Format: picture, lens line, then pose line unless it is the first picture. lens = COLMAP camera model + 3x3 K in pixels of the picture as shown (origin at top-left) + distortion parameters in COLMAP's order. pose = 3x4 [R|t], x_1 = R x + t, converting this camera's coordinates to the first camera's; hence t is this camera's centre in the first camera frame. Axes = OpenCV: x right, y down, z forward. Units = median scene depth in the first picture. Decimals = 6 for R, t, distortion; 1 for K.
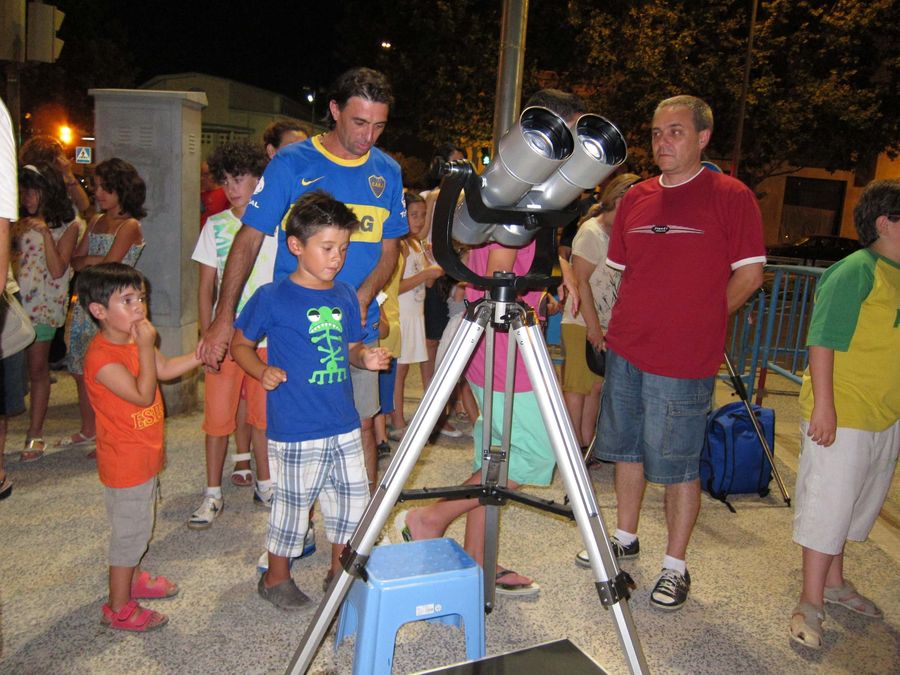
lens RADIAL K [[753.3, 0, 444.2], [0, 753.3, 341.1], [0, 0, 1]] dist [-0.070345, 0.032796]
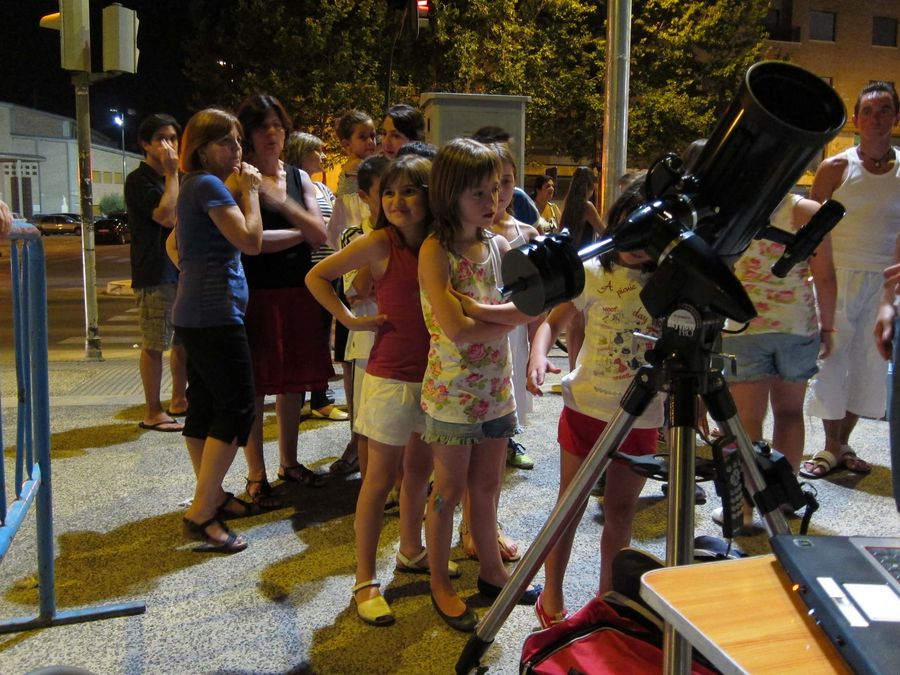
lens RADIAL K [[752.9, 0, 452.7], [0, 752.9, 338.6], [0, 0, 1]] dist [-0.057166, 0.022883]
pose [[0.959892, -0.098004, 0.262685, -0.122492], [0.104374, 0.994484, -0.010374, -0.001638], [-0.260219, 0.037375, 0.964826, 0.010600]]
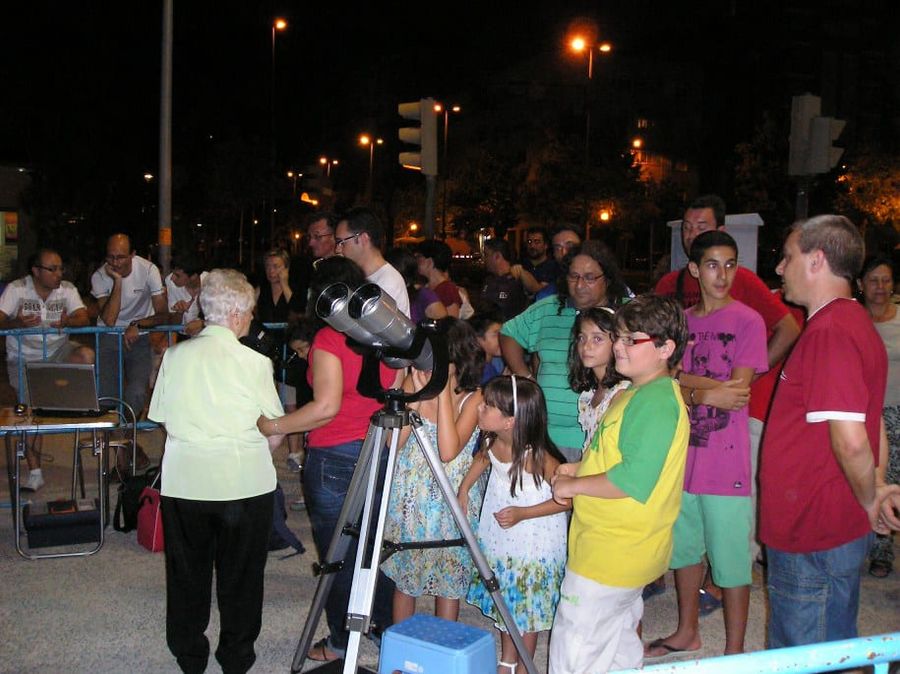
lens RADIAL K [[938.3, 0, 450.0], [0, 938.3, 337.0], [0, 0, 1]] dist [-0.119002, 0.055146]
pose [[0.386048, 0.018276, -0.922298, 0.119336], [-0.150083, 0.987727, -0.043248, -0.009080], [0.910188, 0.155117, 0.384053, 0.028381]]
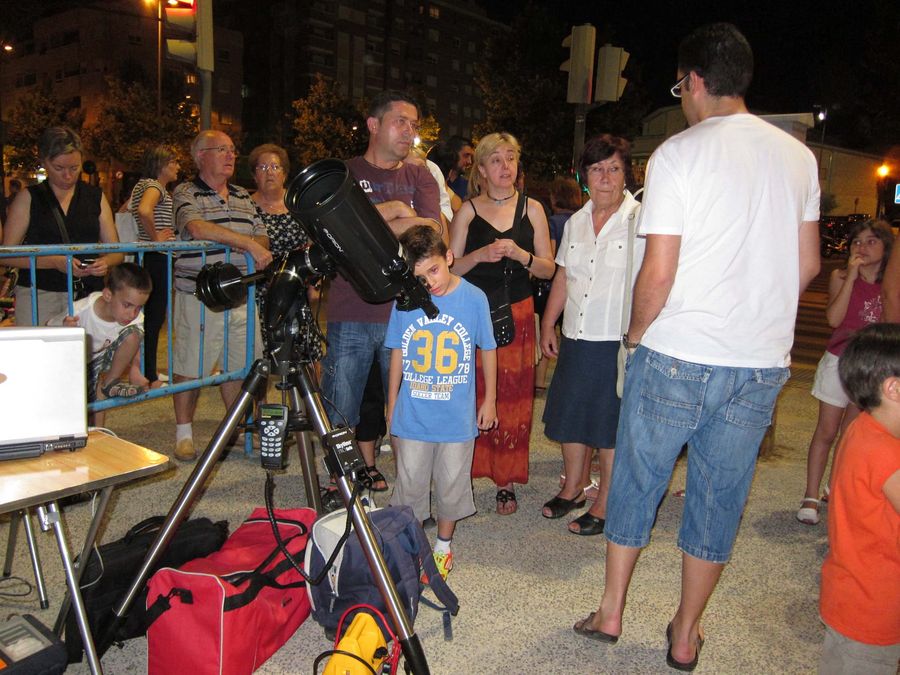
lens RADIAL K [[752.9, 0, 452.7], [0, 752.9, 338.6], [0, 0, 1]] dist [-0.057166, 0.022883]
pose [[0.817087, 0.057034, -0.573686, -0.024864], [-0.079431, 0.996741, -0.014040, -0.001273], [0.571016, 0.057041, 0.818955, 0.001486]]
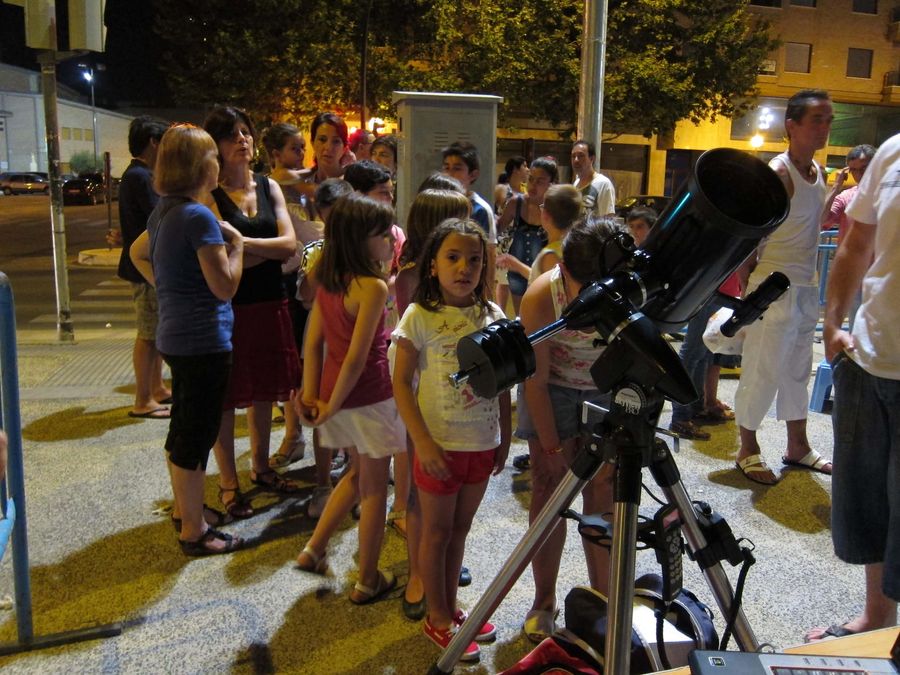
lens RADIAL K [[752.9, 0, 452.7], [0, 752.9, 338.6], [0, 0, 1]] dist [-0.057166, 0.022883]
pose [[0.952204, -0.107691, 0.285848, -0.120777], [0.098830, 0.994073, 0.045290, -0.010439], [-0.289031, -0.014874, 0.957204, 0.007657]]
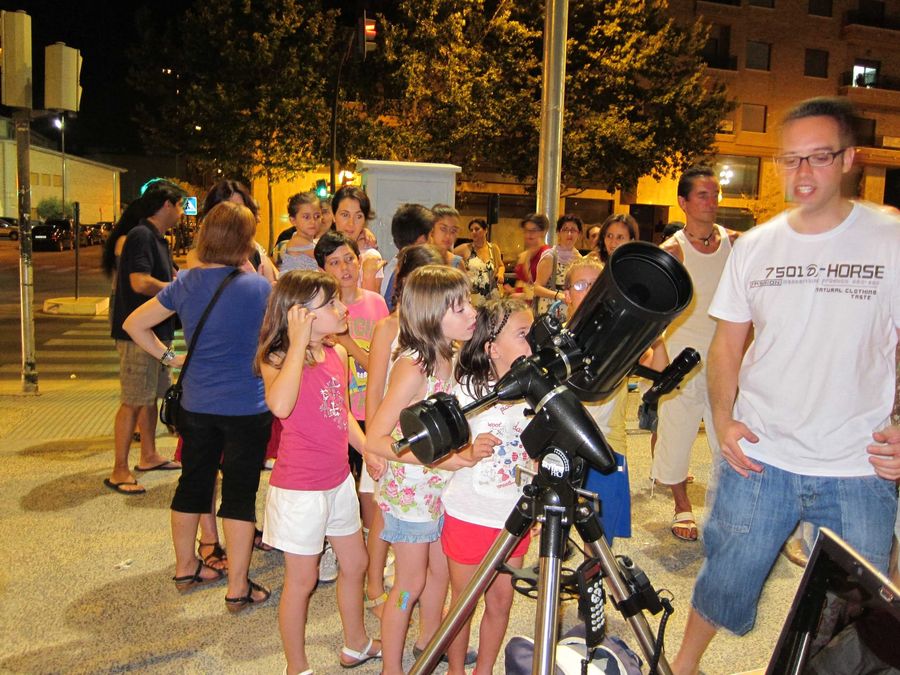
lens RADIAL K [[752.2, 0, 451.6], [0, 752.2, 336.8], [0, 0, 1]] dist [-0.052223, 0.016653]
pose [[0.940284, -0.081882, 0.330396, -0.120572], [0.092851, 0.995526, -0.017527, -0.012392], [-0.327482, 0.047158, 0.943680, 0.000299]]
